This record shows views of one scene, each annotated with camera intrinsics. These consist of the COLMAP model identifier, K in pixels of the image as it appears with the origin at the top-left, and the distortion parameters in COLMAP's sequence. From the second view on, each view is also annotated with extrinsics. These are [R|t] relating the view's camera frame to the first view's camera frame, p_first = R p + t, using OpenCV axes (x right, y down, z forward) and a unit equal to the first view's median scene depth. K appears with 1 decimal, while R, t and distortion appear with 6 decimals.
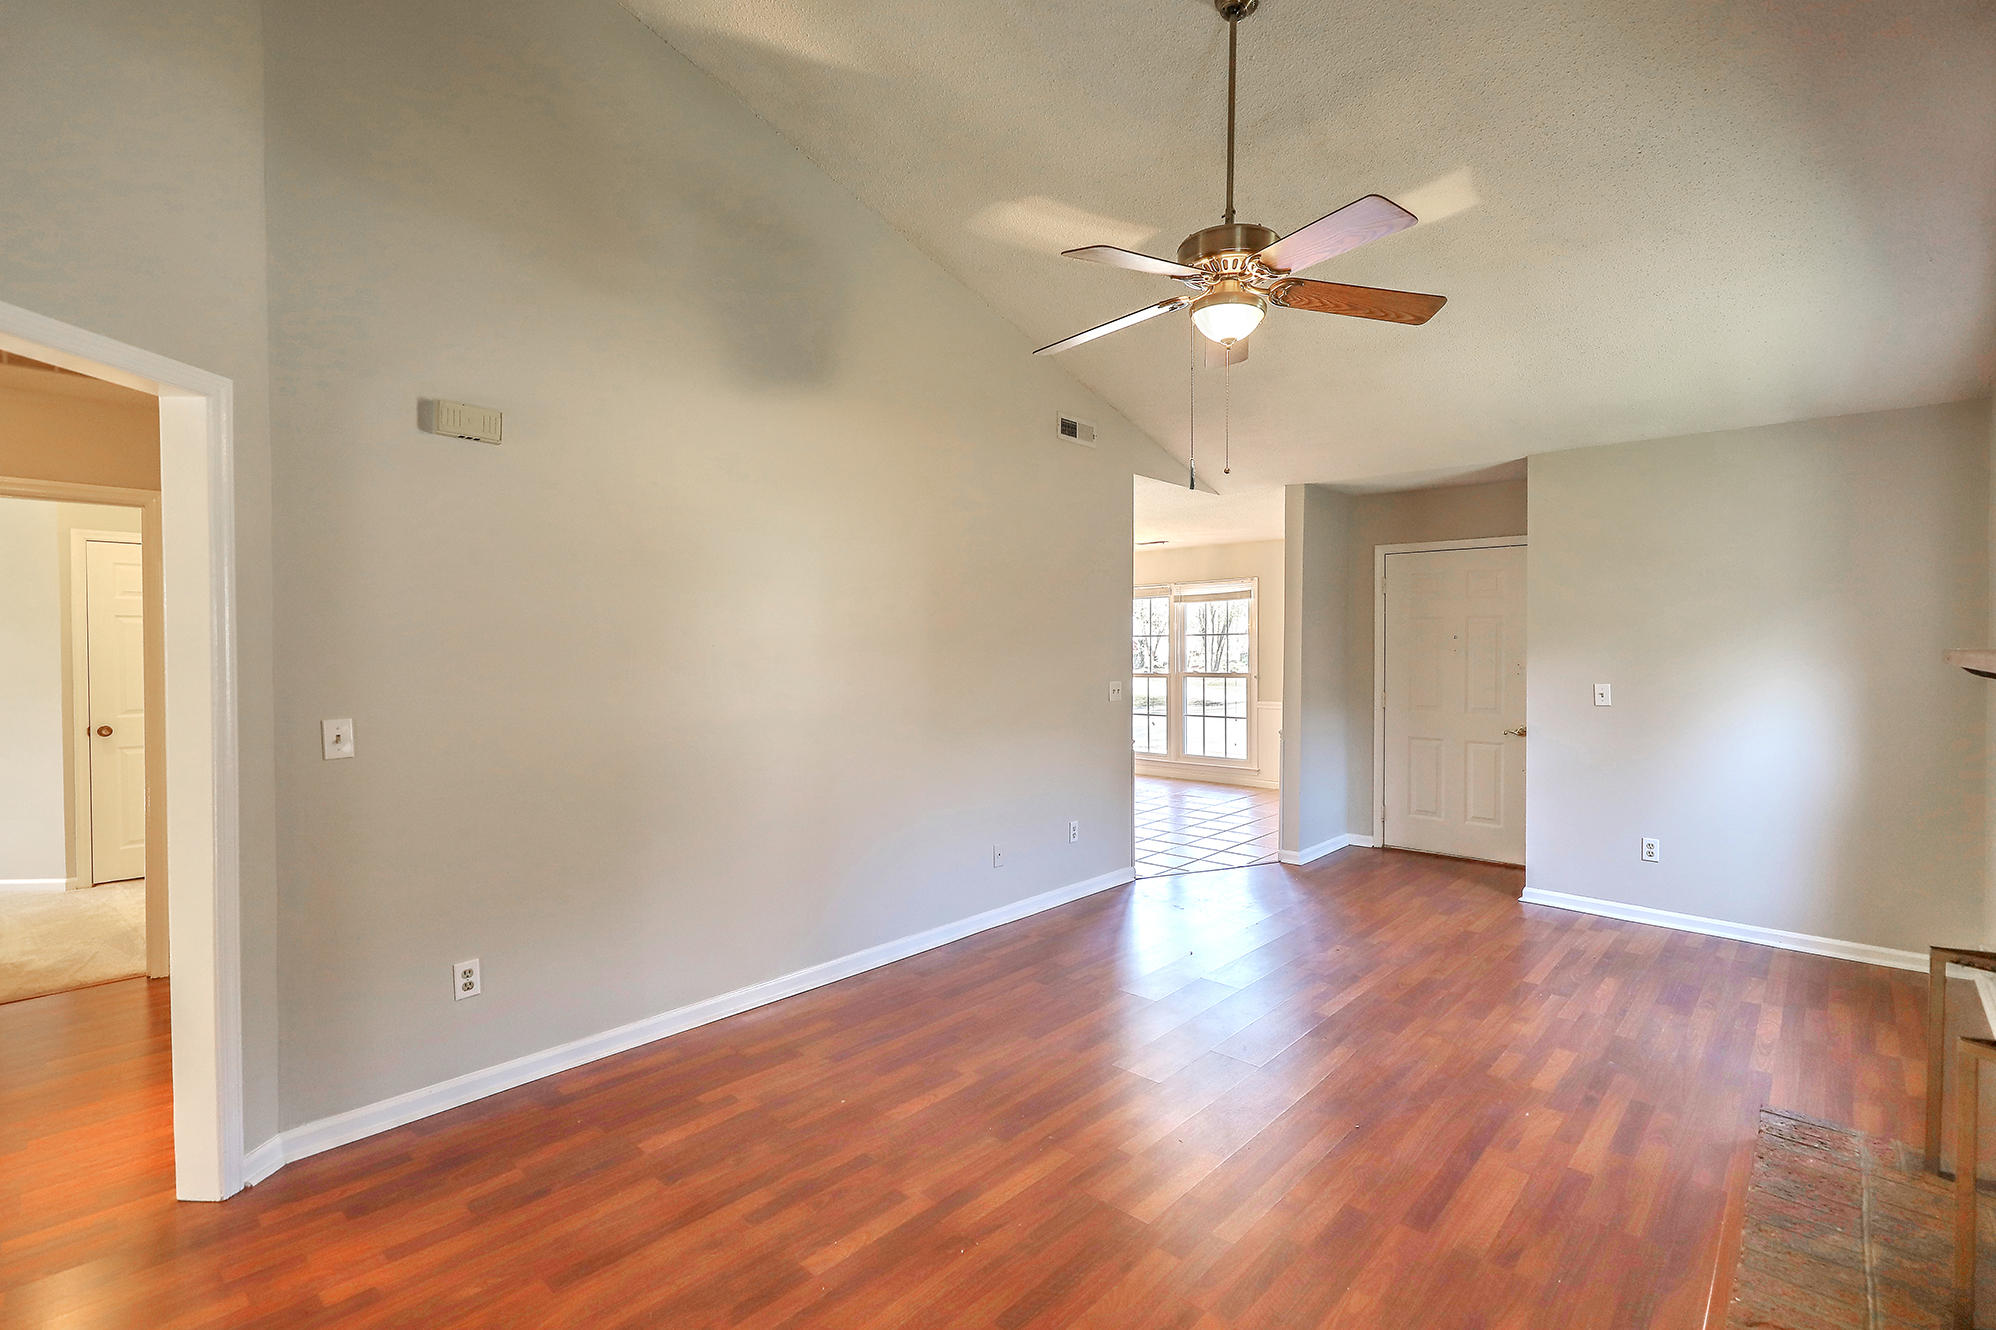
lens RADIAL K [[900.7, 0, 998.0], [0, 900.7, 665.0], [0, 0, 1]] dist [-0.000236, 0.000052]
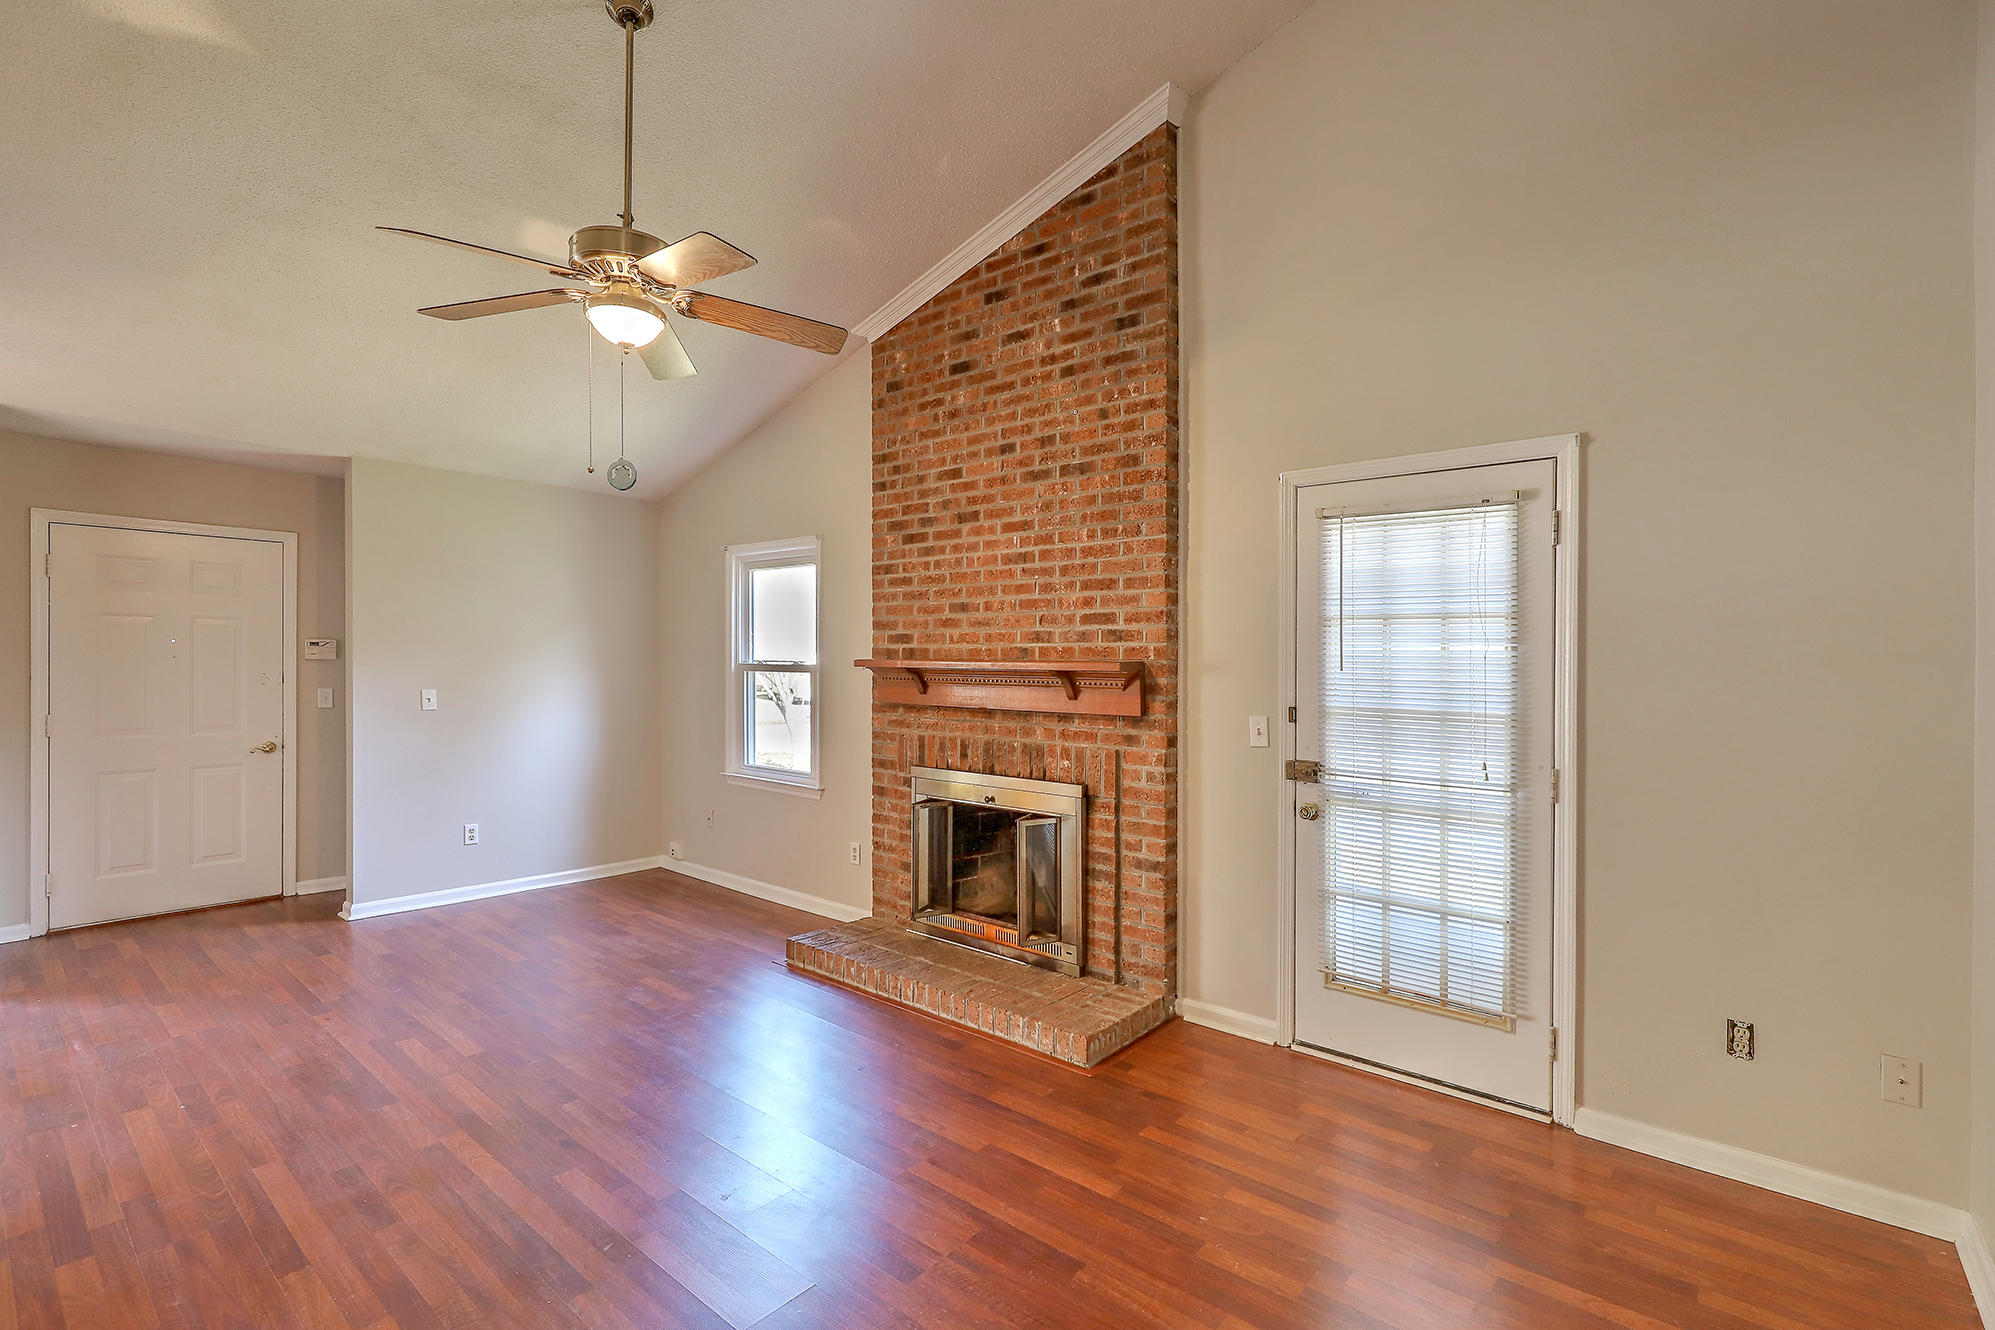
lens RADIAL K [[900.2, 0, 997.5], [0, 900.2, 665.0], [0, 0, 1]] dist [-0.000236, 0.000052]
pose [[-0.045424, -0.005278, 0.998954, -0.615404], [0.011790, 0.999914, 0.005819, -0.010717], [-0.998898, 0.012042, -0.045358, 0.534516]]
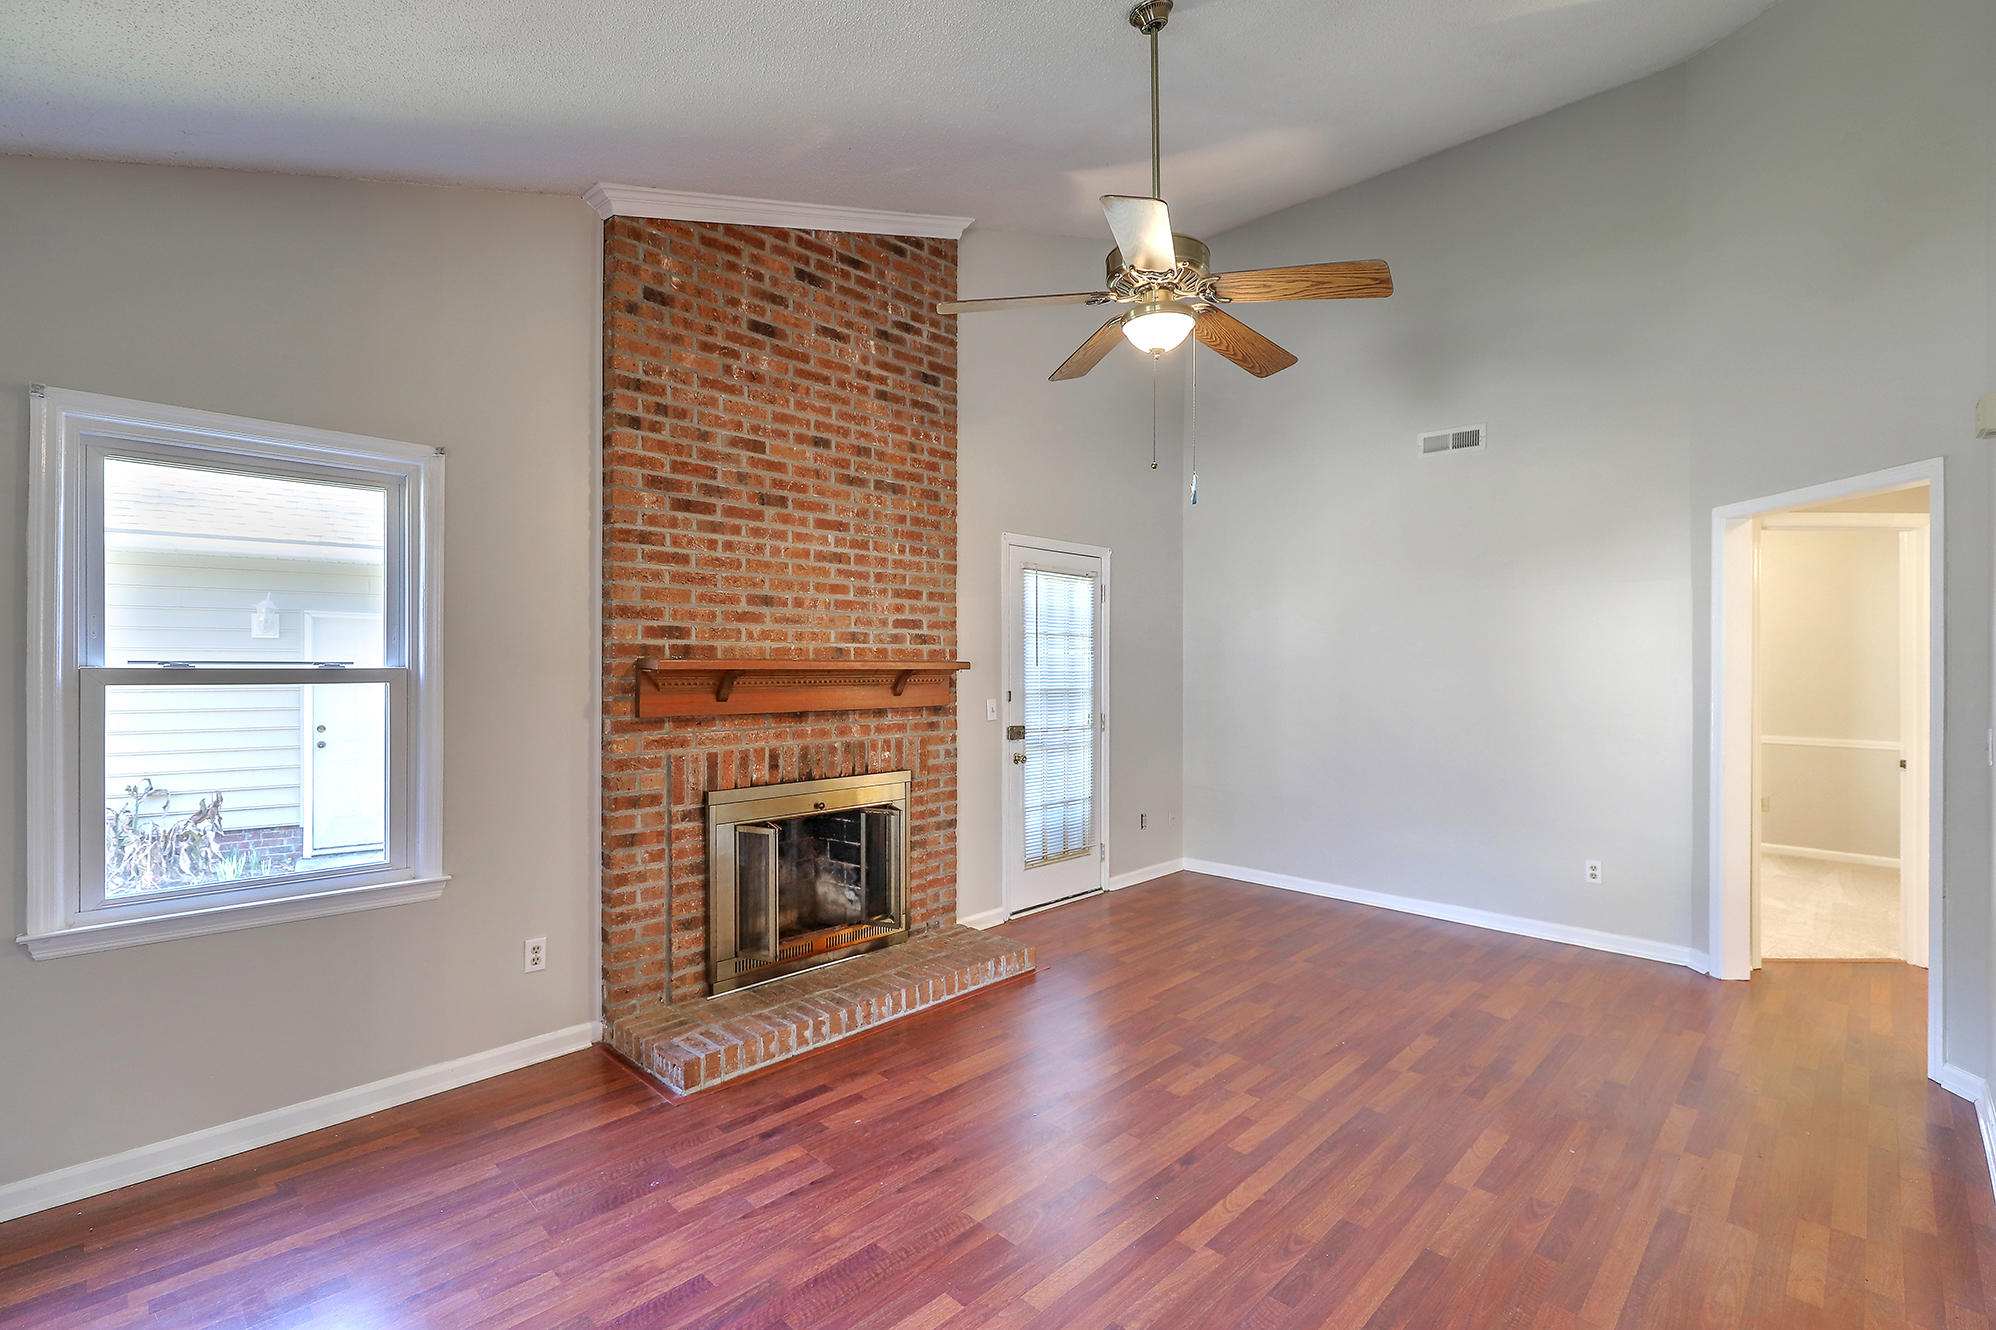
lens RADIAL K [[900.7, 0, 998.0], [0, 900.7, 665.0], [0, 0, 1]] dist [-0.000236, 0.000052]
pose [[-0.999609, -0.000286, 0.027955, 0.331180], [0.000234, 0.999827, 0.018579, -0.025461], [-0.027956, 0.018578, -0.999437, 1.640292]]
